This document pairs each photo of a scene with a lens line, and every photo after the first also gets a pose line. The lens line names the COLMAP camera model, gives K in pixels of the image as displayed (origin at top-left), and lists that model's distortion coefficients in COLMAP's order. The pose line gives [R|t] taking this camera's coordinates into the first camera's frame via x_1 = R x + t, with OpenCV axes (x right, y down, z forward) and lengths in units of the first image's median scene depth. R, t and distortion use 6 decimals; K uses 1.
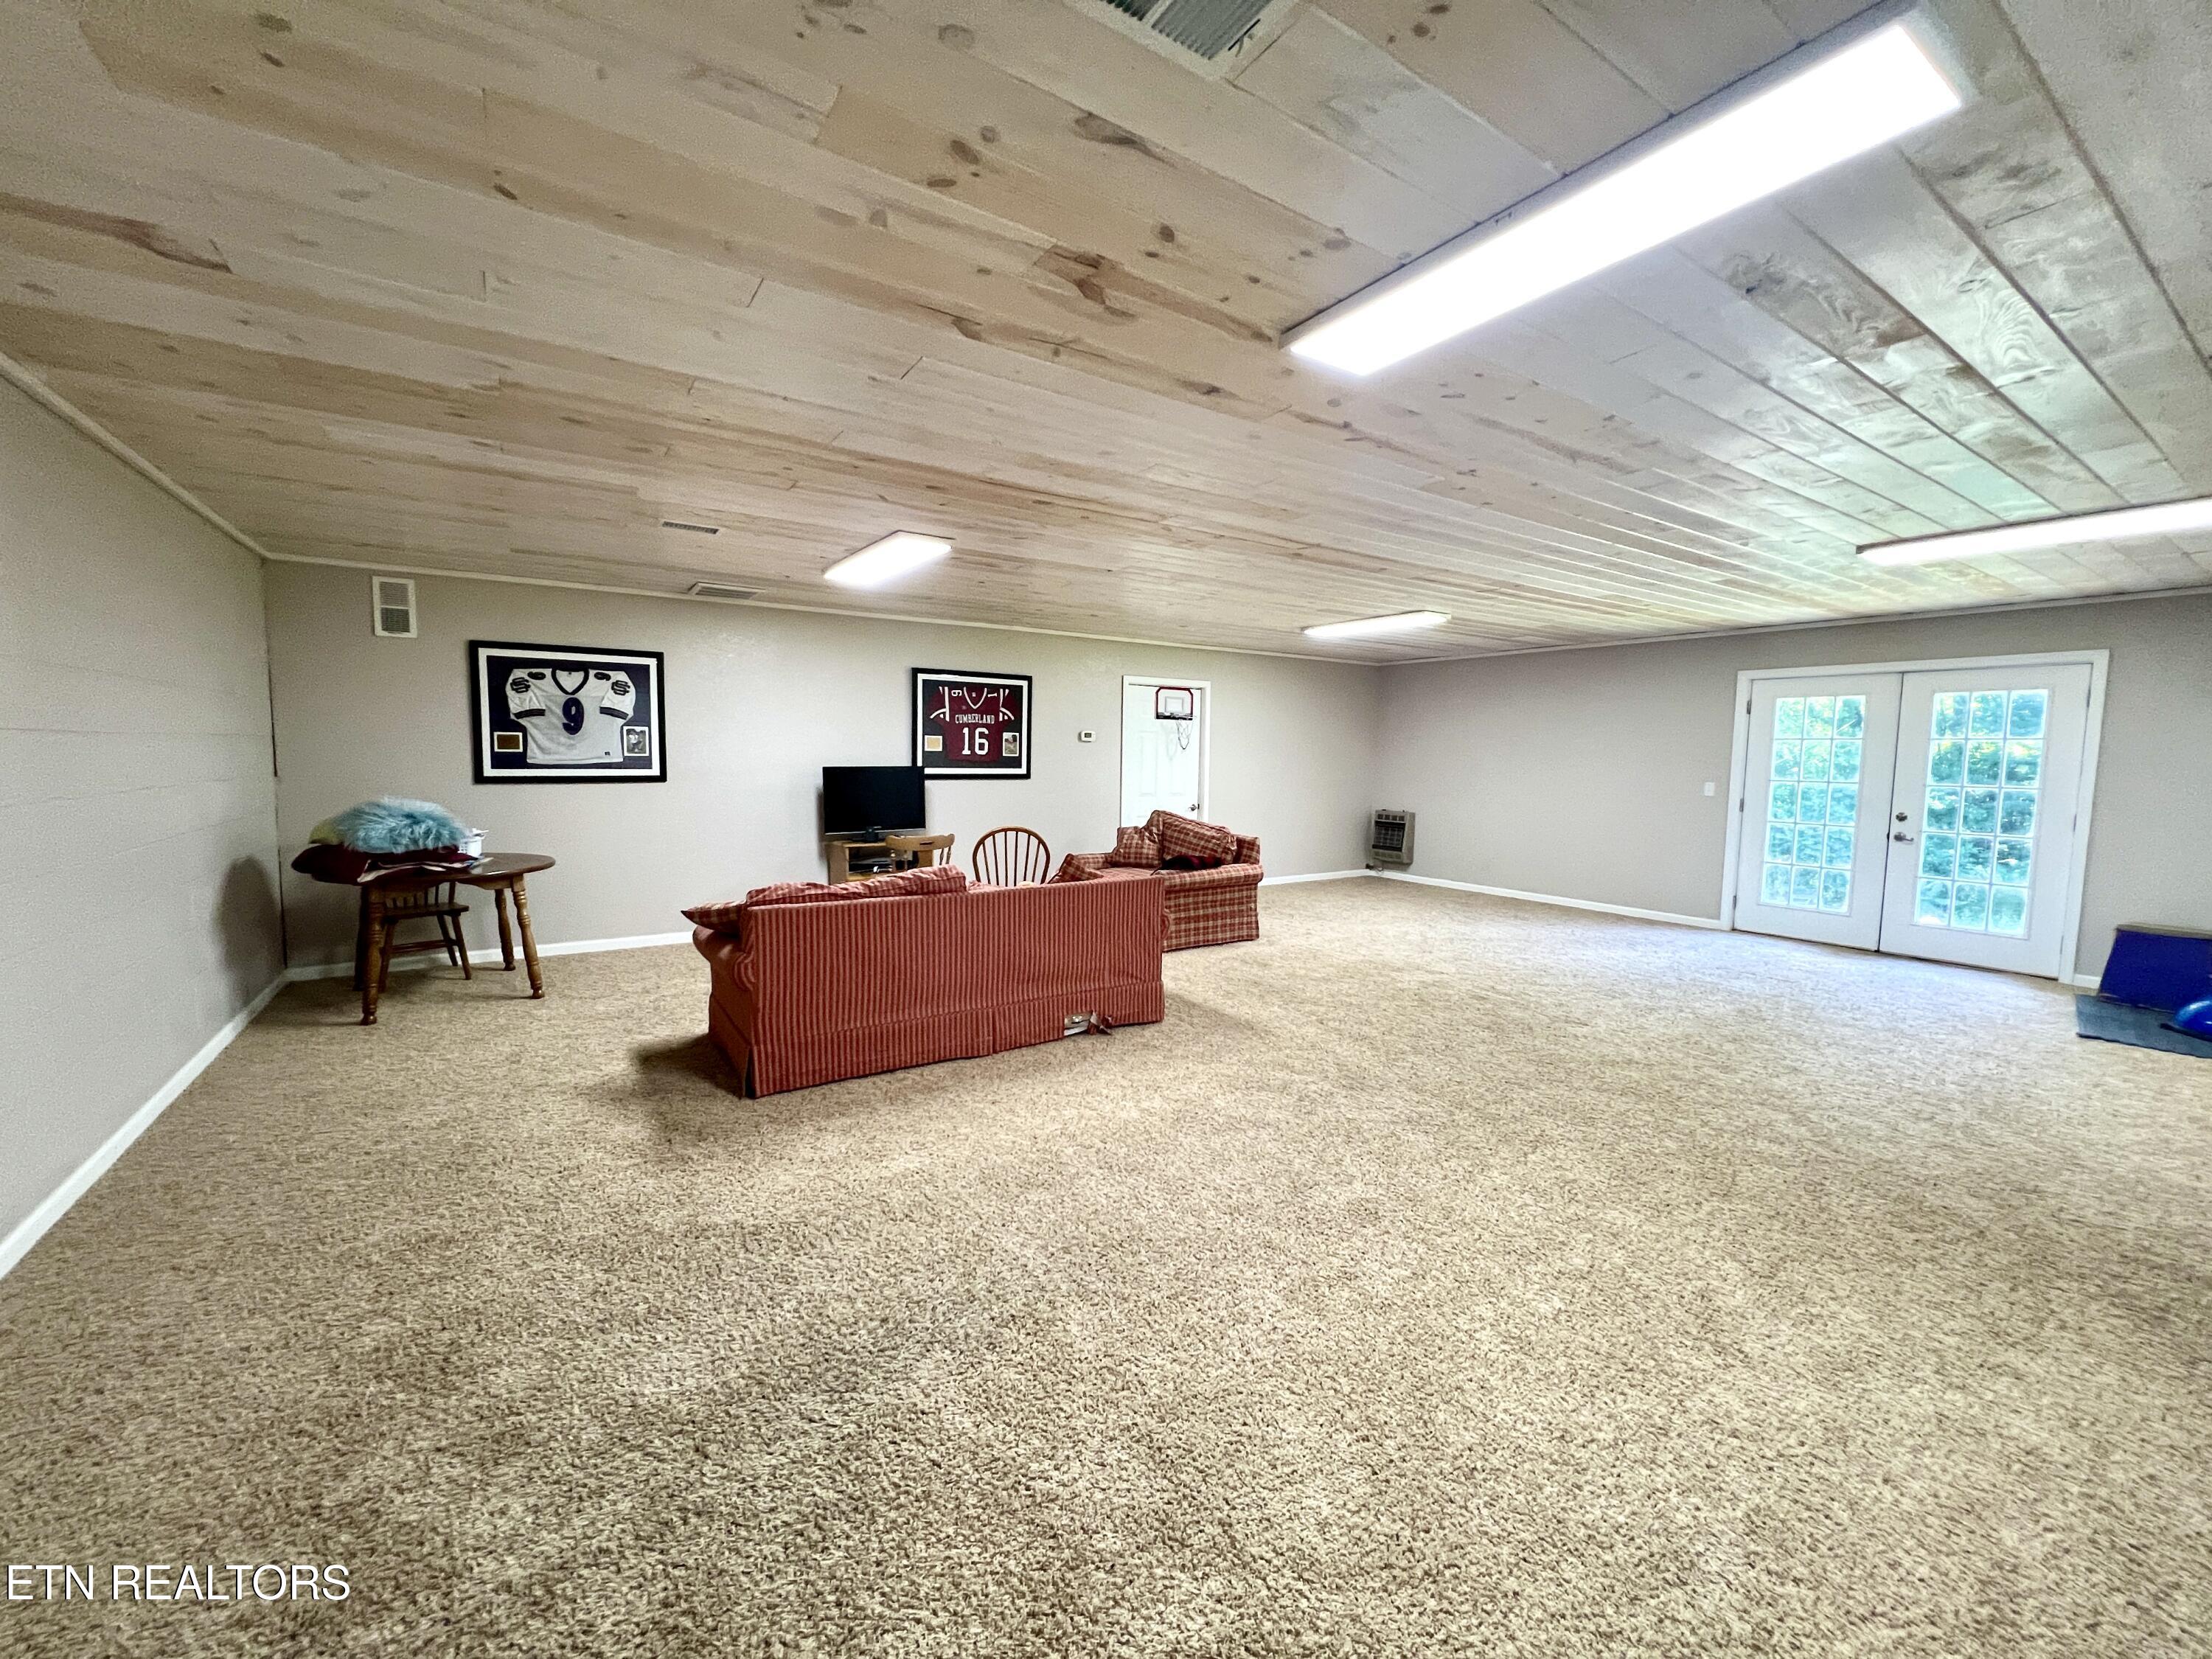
lens RADIAL K [[885.0, 0, 1106.0], [0, 885.0, 824.9], [0, 0, 1]] dist [-0.000549, 0.000771]
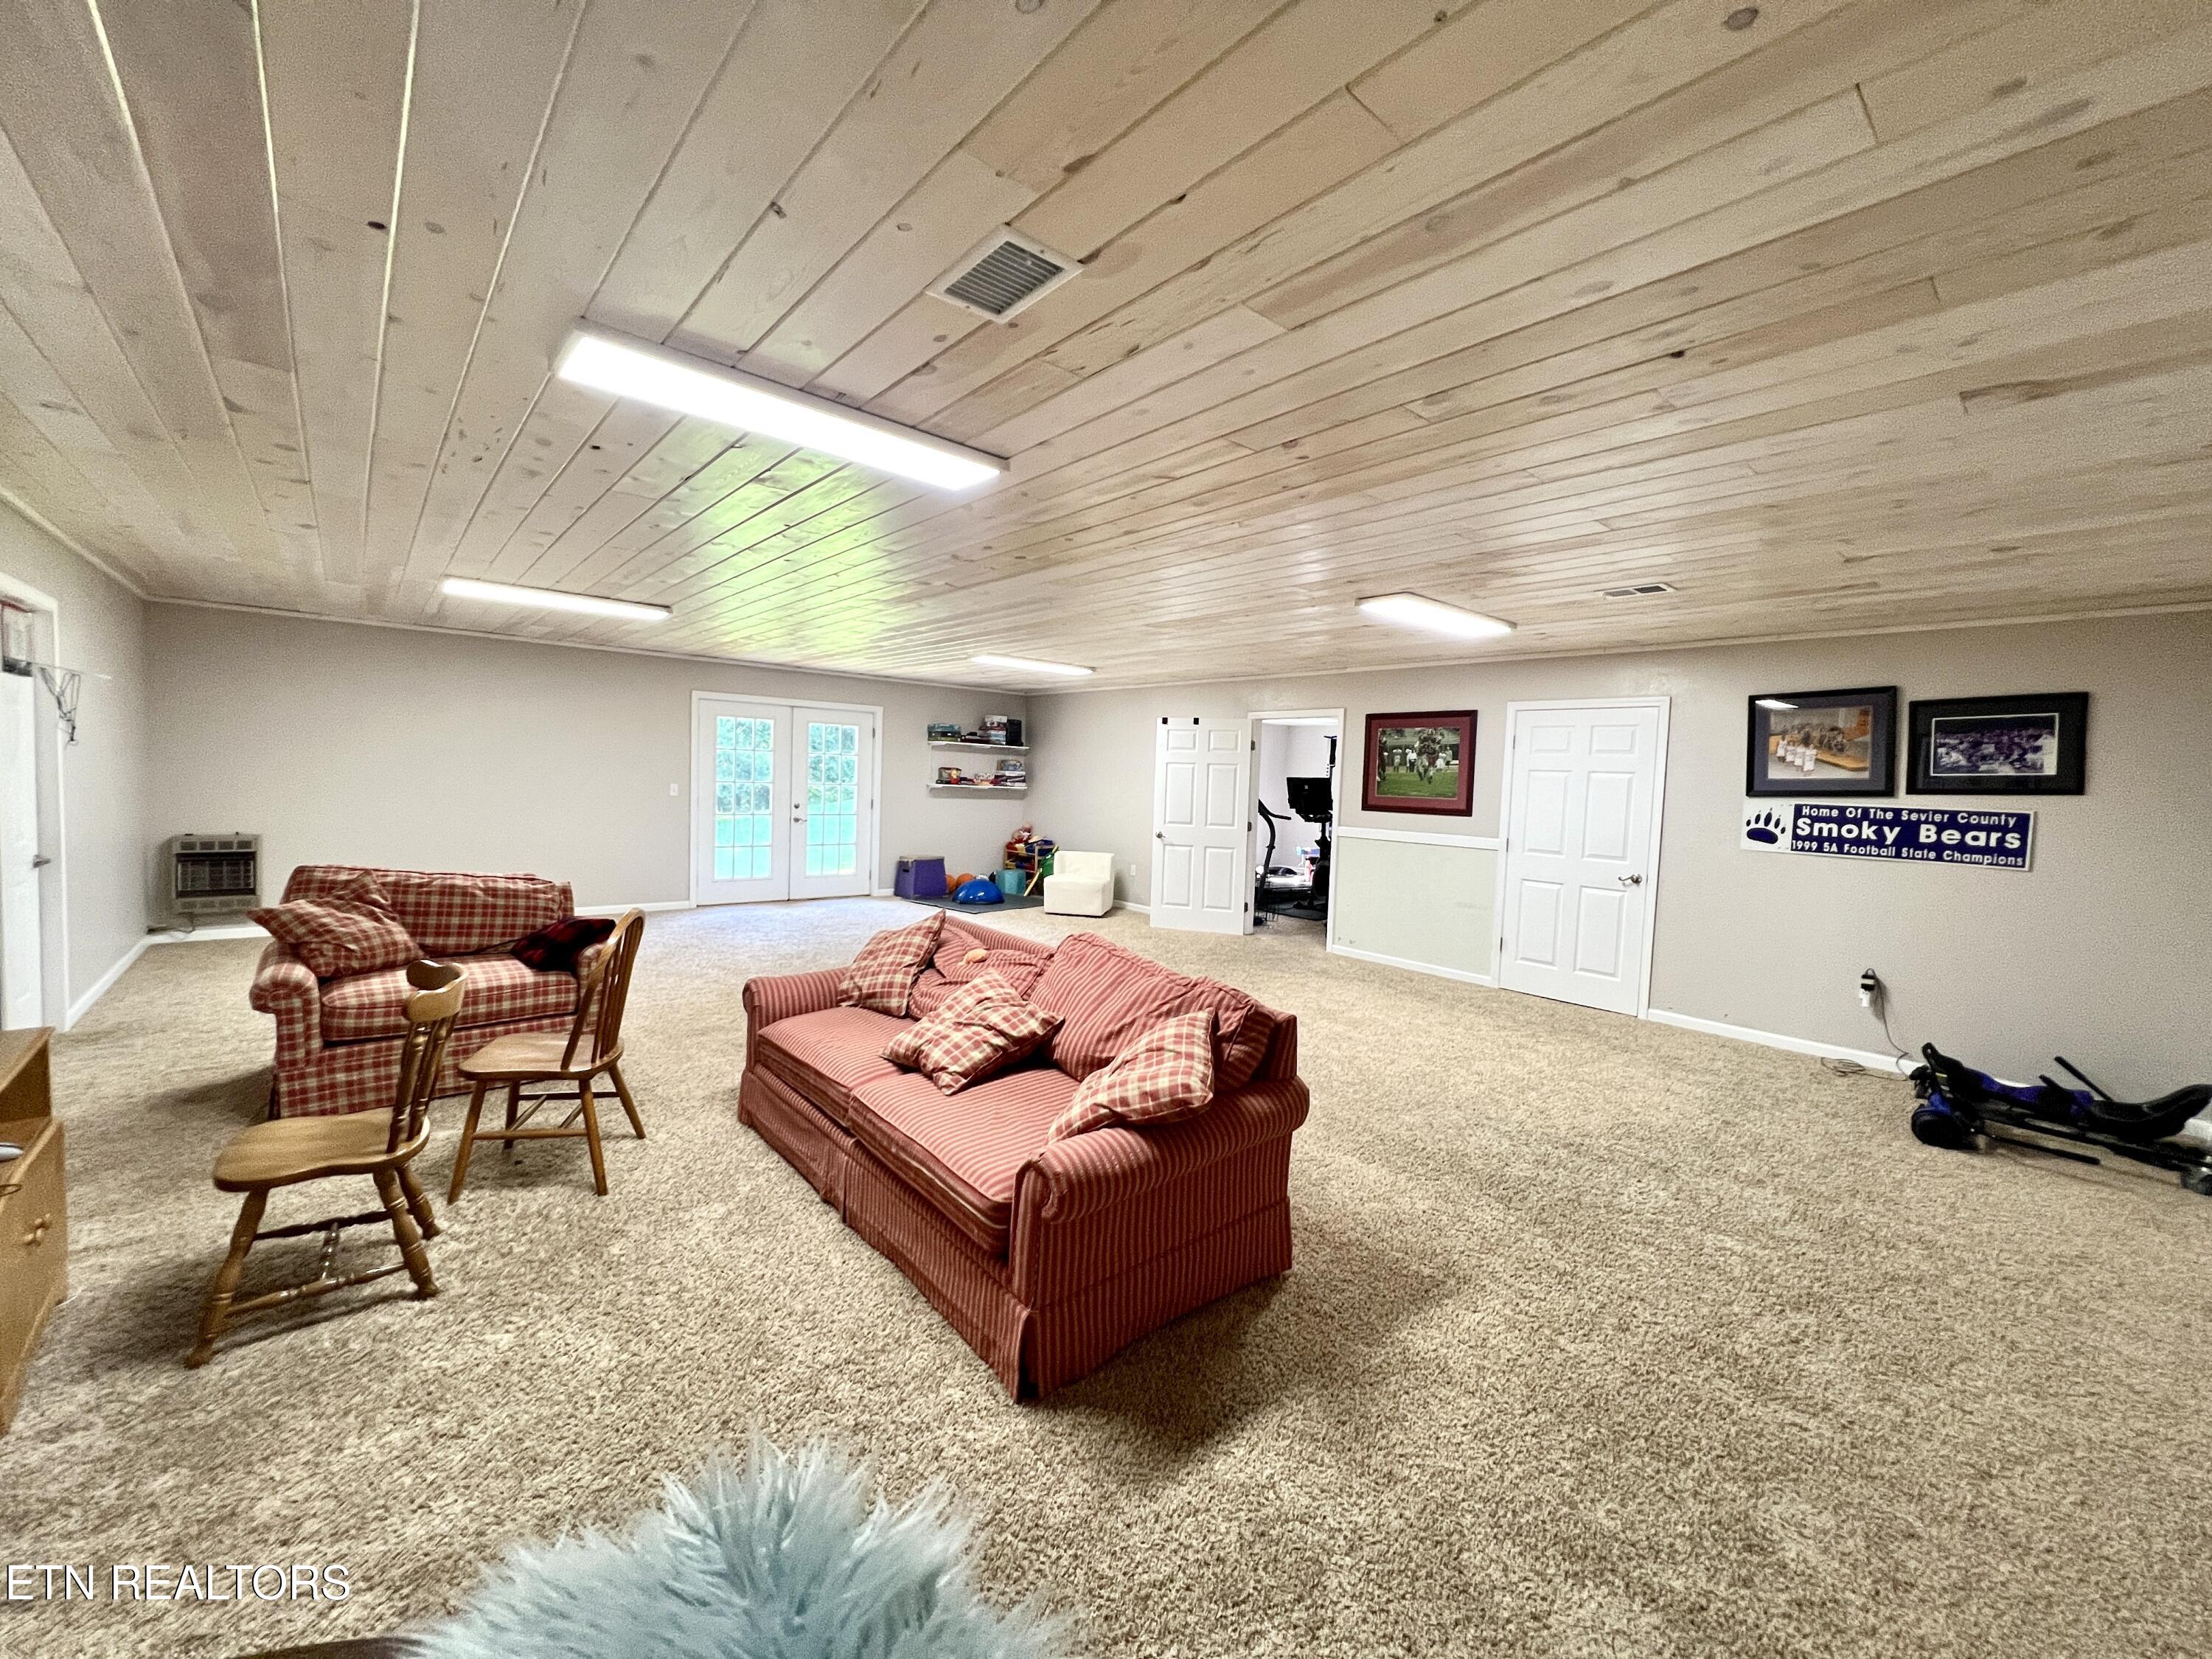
lens RADIAL K [[885.0, 0, 1106.2], [0, 885.0, 825.0], [0, 0, 1]] dist [-0.000549, 0.000771]
pose [[-0.130303, -0.075256, 0.988614, -0.616327], [0.041125, 0.995847, 0.081227, -0.075589], [-0.990621, 0.051241, -0.126667, 0.689115]]
